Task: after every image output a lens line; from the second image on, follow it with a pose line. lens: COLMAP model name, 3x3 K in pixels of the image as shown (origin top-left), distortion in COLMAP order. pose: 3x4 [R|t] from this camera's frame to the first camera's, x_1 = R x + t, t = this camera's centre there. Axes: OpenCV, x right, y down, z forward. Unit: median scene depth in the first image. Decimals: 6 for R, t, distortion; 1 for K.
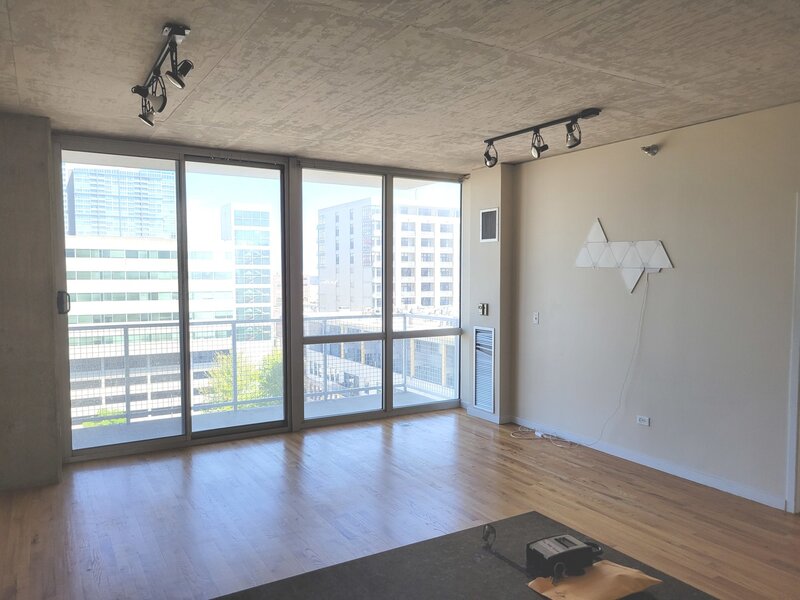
lens RADIAL K [[597.3, 0, 393.4], [0, 597.3, 306.5], [0, 0, 1]] dist [0.050134, -0.033897]
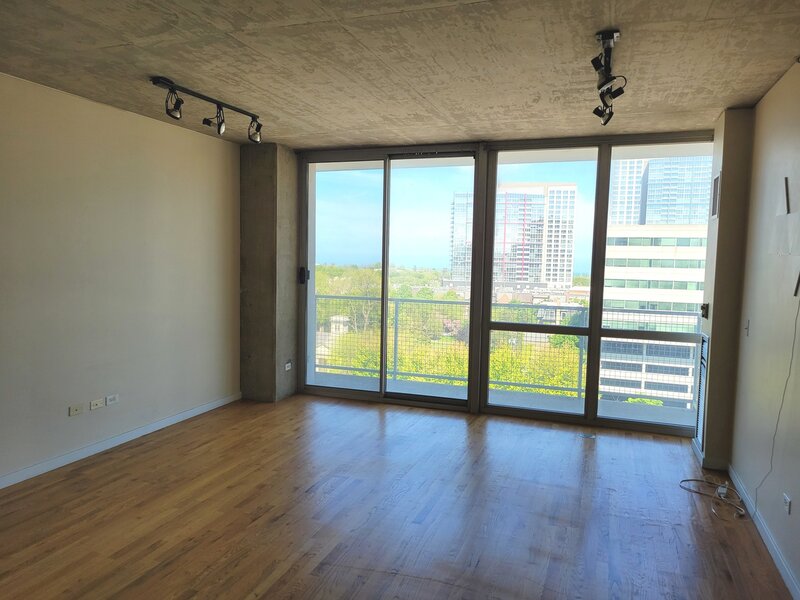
lens RADIAL K [[597.3, 0, 393.4], [0, 597.3, 306.5], [0, 0, 1]] dist [0.050134, -0.033897]
pose [[0.637097, 0.078535, -0.766772, 0.515509], [-0.063758, 0.996756, 0.049115, -0.013843], [0.768142, 0.017597, 0.640038, 0.238075]]
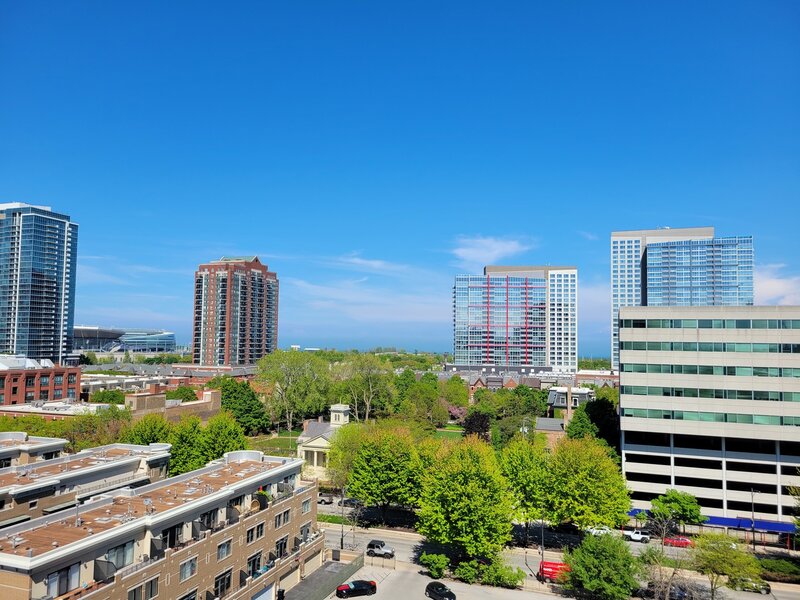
lens RADIAL K [[597.3, 0, 393.4], [0, 597.3, 306.5], [0, 0, 1]] dist [0.050134, -0.033897]
pose [[0.636233, -0.034429, -0.770729, -0.474031], [-0.056366, 0.994260, -0.090944, -0.049750], [0.769435, 0.101304, 0.630640, 0.924303]]
